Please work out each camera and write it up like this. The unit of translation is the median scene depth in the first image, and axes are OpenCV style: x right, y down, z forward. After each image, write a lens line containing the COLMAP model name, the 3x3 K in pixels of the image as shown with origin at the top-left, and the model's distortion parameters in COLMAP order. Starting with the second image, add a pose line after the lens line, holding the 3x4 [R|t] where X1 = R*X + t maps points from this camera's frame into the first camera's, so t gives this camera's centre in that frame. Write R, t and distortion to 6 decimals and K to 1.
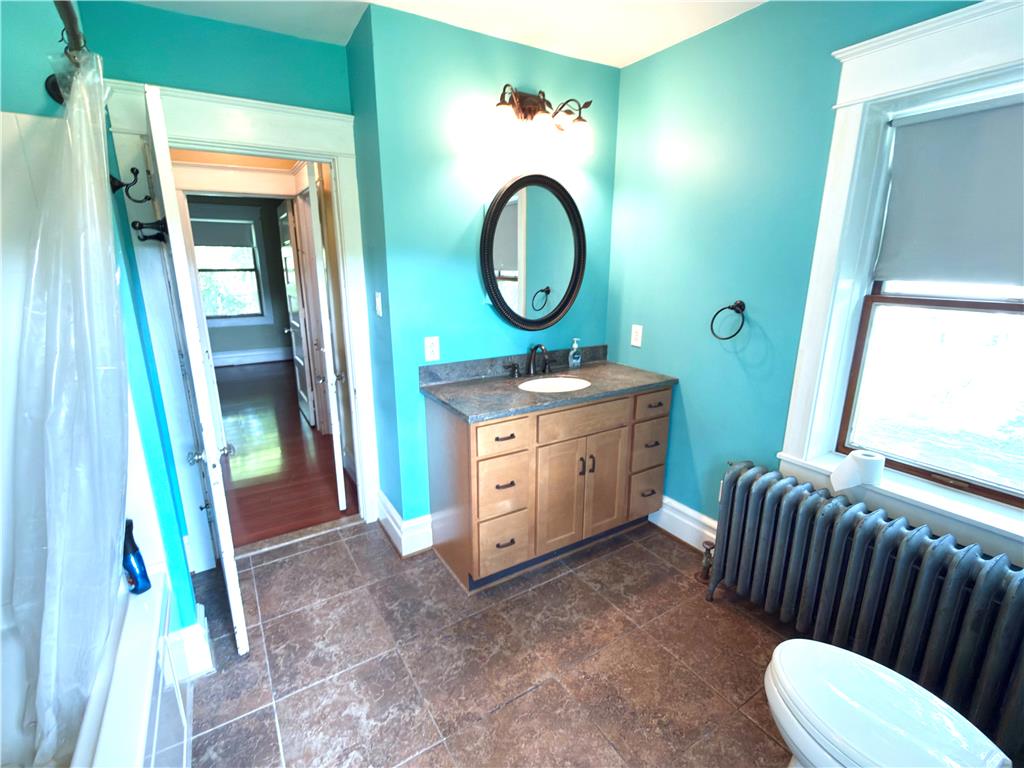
lens RADIAL K [[474.2, 0, 512.0], [0, 474.2, 384.0], [0, 0, 1]] dist [0.000060, 0.000012]
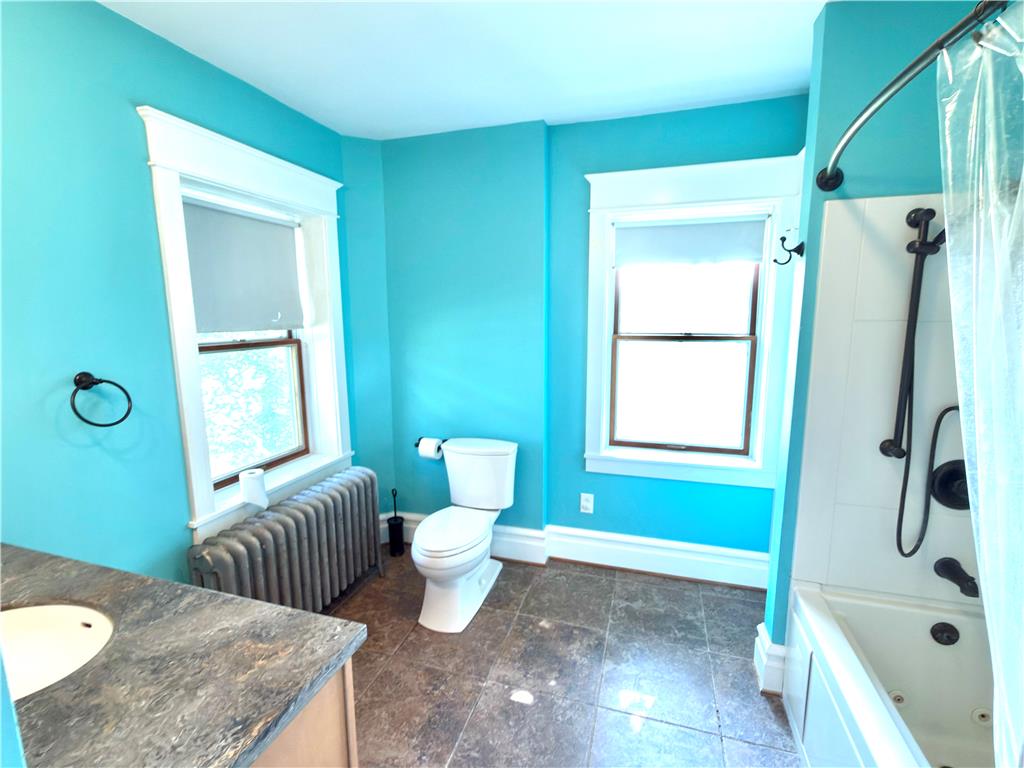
lens RADIAL K [[474.2, 0, 512.0], [0, 474.2, 384.0], [0, 0, 1]] dist [0.000060, 0.000012]
pose [[-0.653908, -0.108967, 0.748685, -0.608043], [0.199053, 0.929931, 0.309201, -0.328270], [-0.729919, 0.351217, -0.586400, 1.233544]]
